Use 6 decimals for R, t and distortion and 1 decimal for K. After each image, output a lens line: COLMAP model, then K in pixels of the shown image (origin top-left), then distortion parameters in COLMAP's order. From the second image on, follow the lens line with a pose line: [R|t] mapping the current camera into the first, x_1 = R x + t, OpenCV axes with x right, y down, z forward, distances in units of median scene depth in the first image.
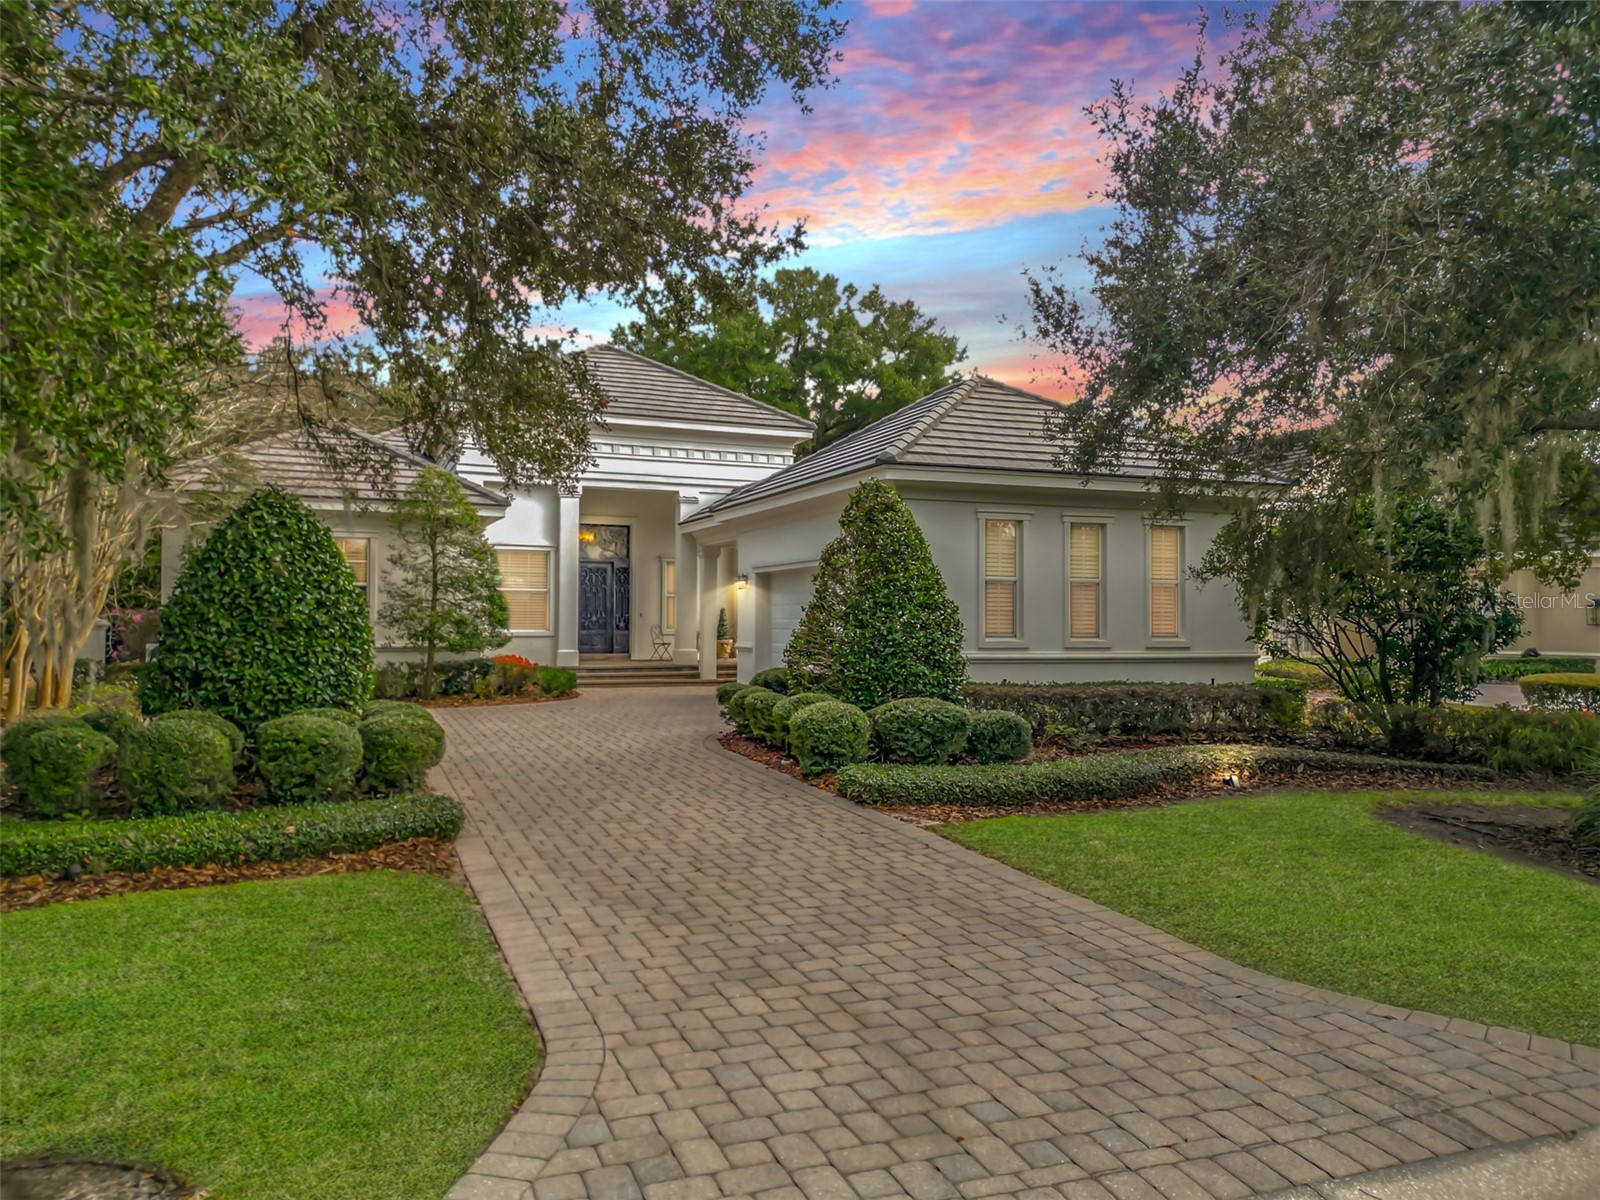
lens RADIAL K [[1127.7, 0, 795.3], [0, 1127.7, 607.3], [0, 0, 1]] dist [0.036893, -0.045216]
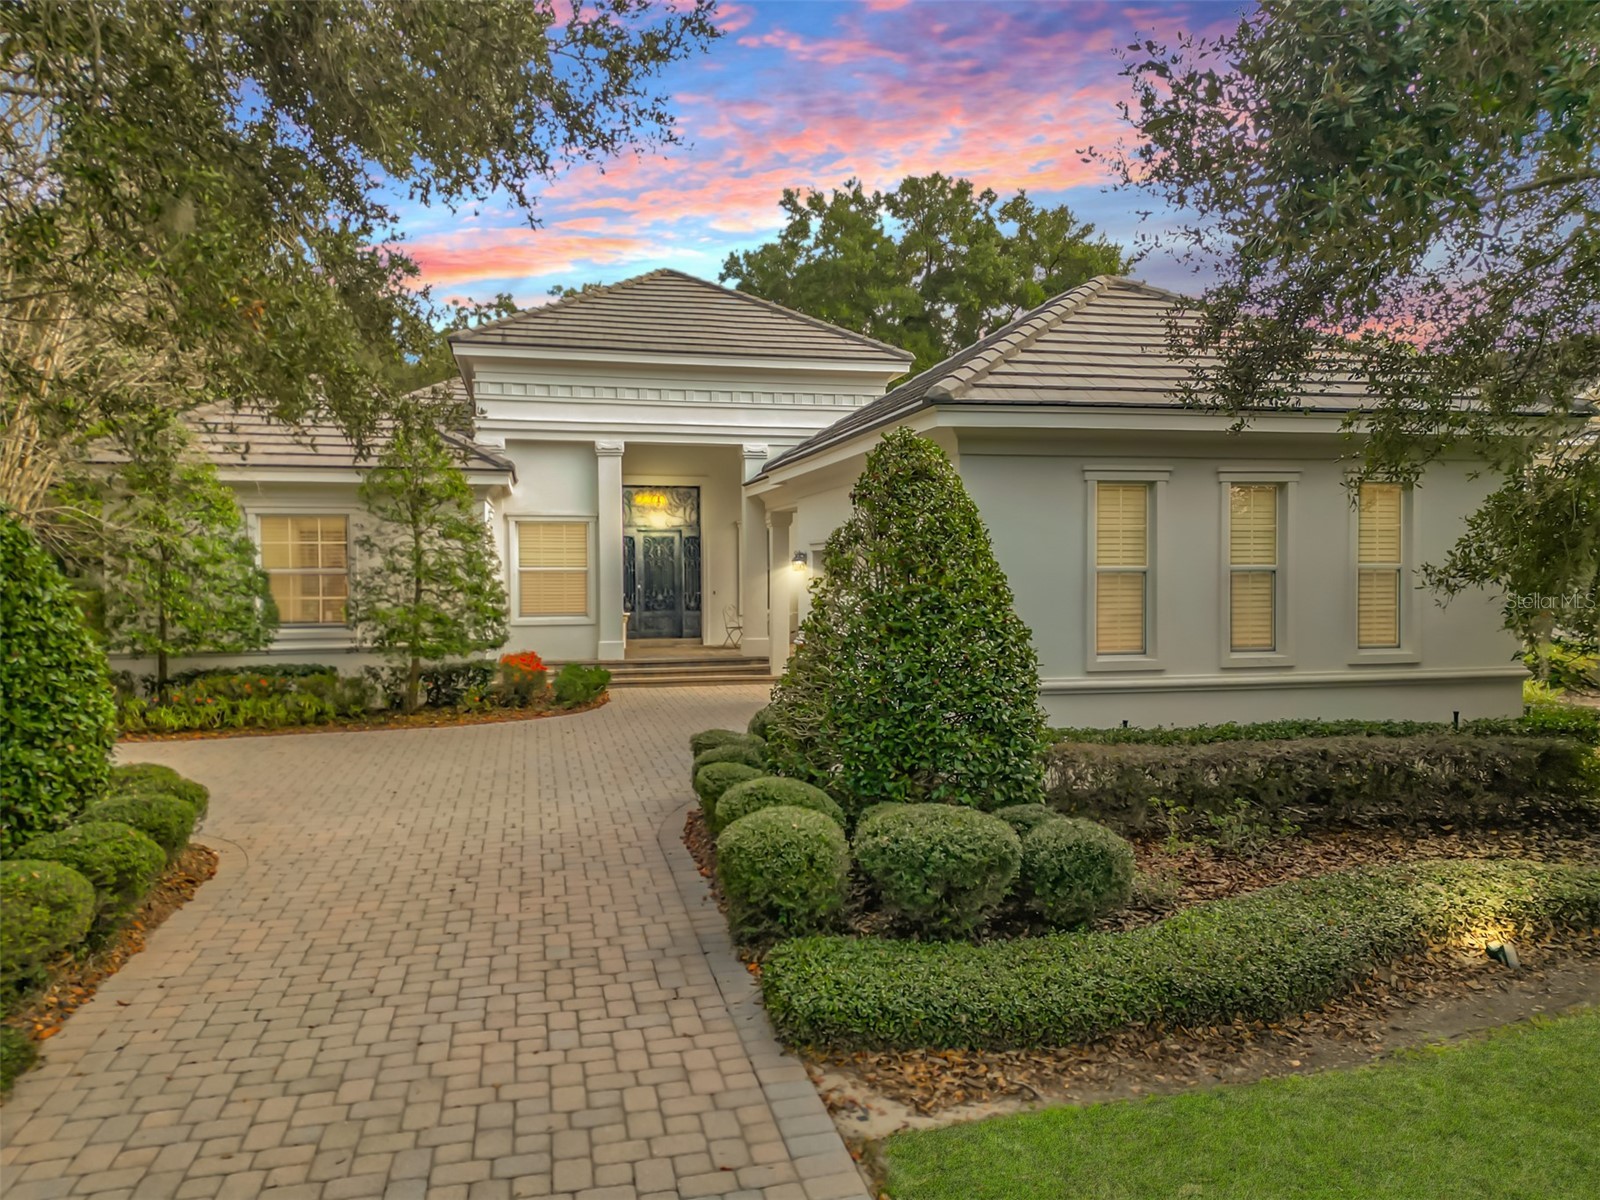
lens RADIAL K [[1127.7, 0, 803.3], [0, 1127.7, 594.3], [0, 0, 1]] dist [0.036893, -0.045216]
pose [[0.987968, -0.007347, -0.154483, 0.098061], [0.013569, 0.999137, 0.039258, -0.039207], [0.154061, -0.040882, 0.987215, 0.299078]]
